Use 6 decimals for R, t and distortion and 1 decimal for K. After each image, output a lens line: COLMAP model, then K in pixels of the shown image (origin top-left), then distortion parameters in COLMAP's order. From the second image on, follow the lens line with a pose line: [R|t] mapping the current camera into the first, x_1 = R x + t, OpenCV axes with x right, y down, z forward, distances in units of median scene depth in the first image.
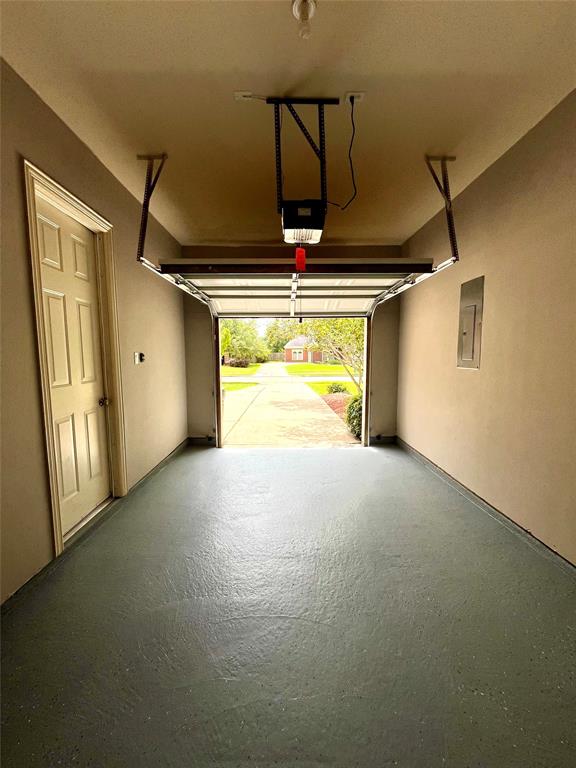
lens RADIAL K [[311.0, 0, 288.0], [0, 311.0, 384.0], [0, 0, 1]] dist [-0.001842, -0.000465]
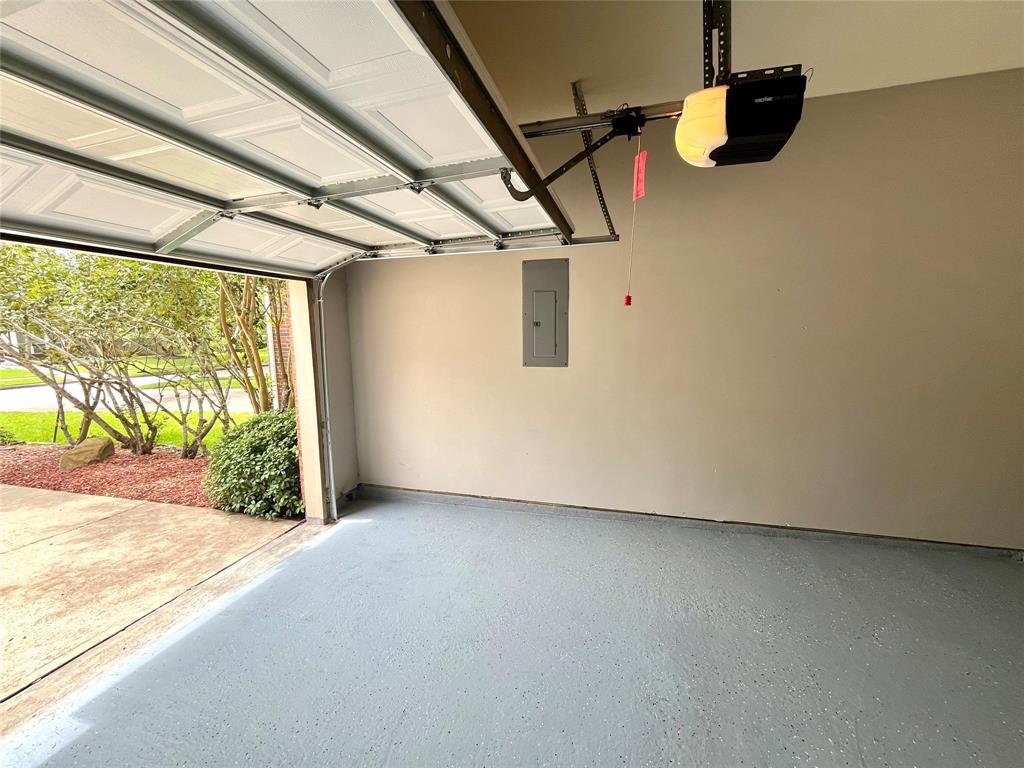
lens RADIAL K [[414.6, 0, 512.0], [0, 414.6, 384.0], [0, 0, 1]] dist [-0.001842, -0.000465]
pose [[0.283547, -0.113519, 0.952215, -0.316370], [0.101361, 0.990954, 0.087955, -0.067810], [-0.953586, 0.071578, 0.292489, 0.475664]]
